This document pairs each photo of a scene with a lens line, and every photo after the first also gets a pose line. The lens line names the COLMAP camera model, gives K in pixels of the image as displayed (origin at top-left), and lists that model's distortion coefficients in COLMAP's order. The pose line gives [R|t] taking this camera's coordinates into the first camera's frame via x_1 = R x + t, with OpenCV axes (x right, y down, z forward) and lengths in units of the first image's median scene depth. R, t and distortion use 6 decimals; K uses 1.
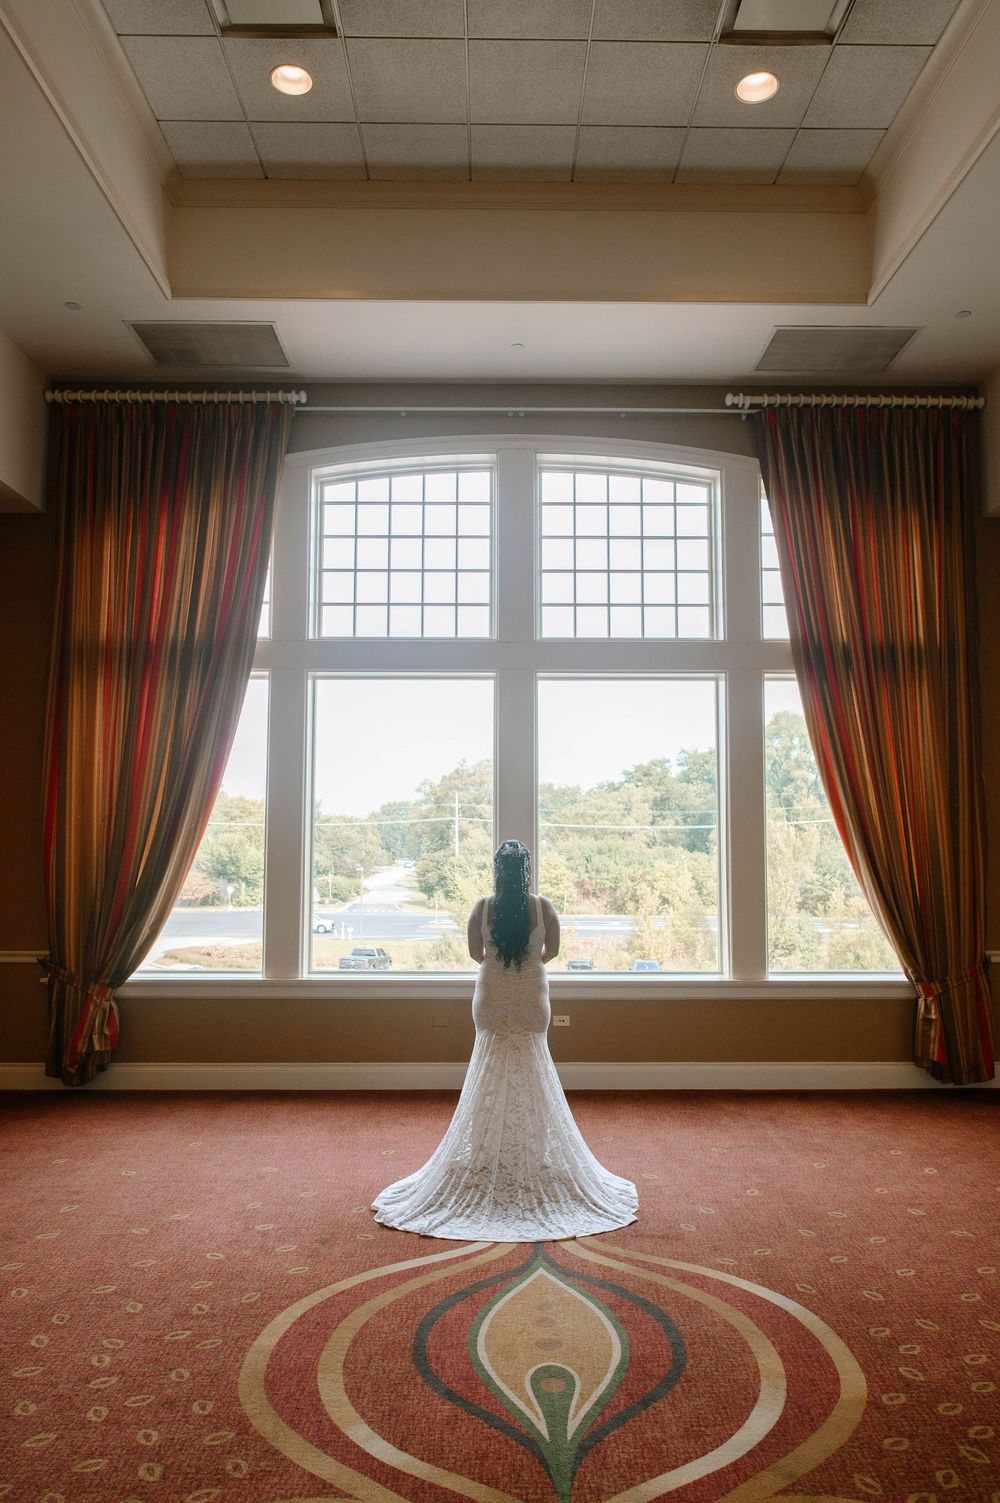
lens RADIAL K [[1068.5, 0, 501.7], [0, 1068.5, 733.3], [0, 0, 1]] dist [0.003124, 0.000919]
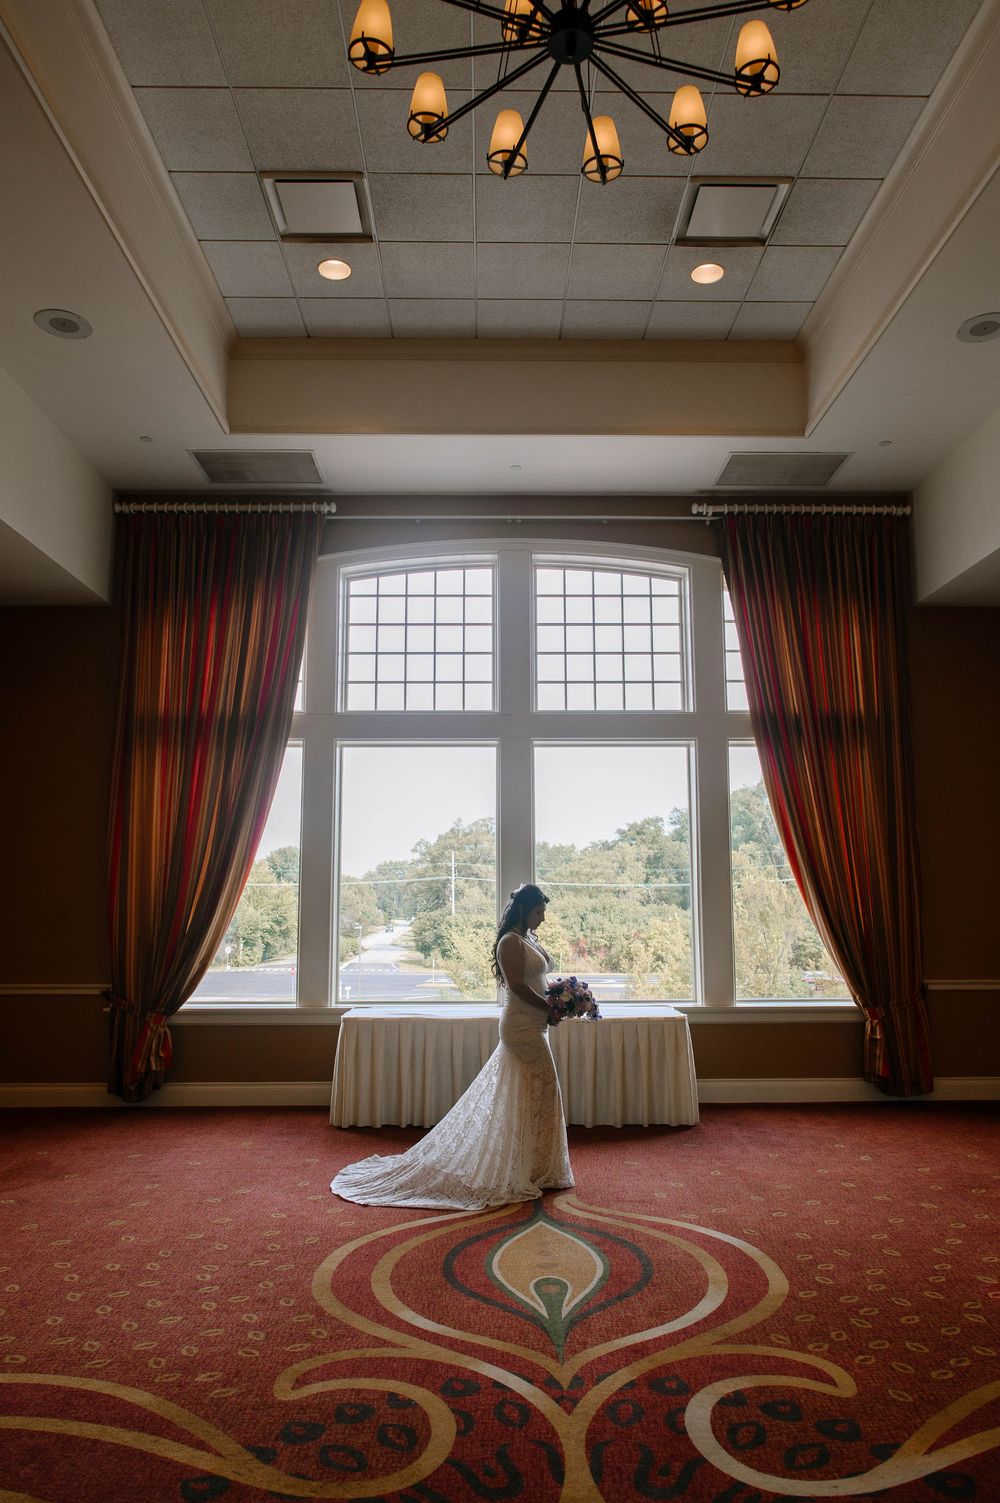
lens RADIAL K [[1068.5, 0, 501.7], [0, 1068.5, 733.3], [0, 0, 1]] dist [0.003124, 0.000919]
pose [[0.999976, -0.004265, 0.005459, -0.008056], [0.004563, 0.998428, -0.055857, 0.000122], [-0.005212, 0.055880, 0.998424, -0.167091]]
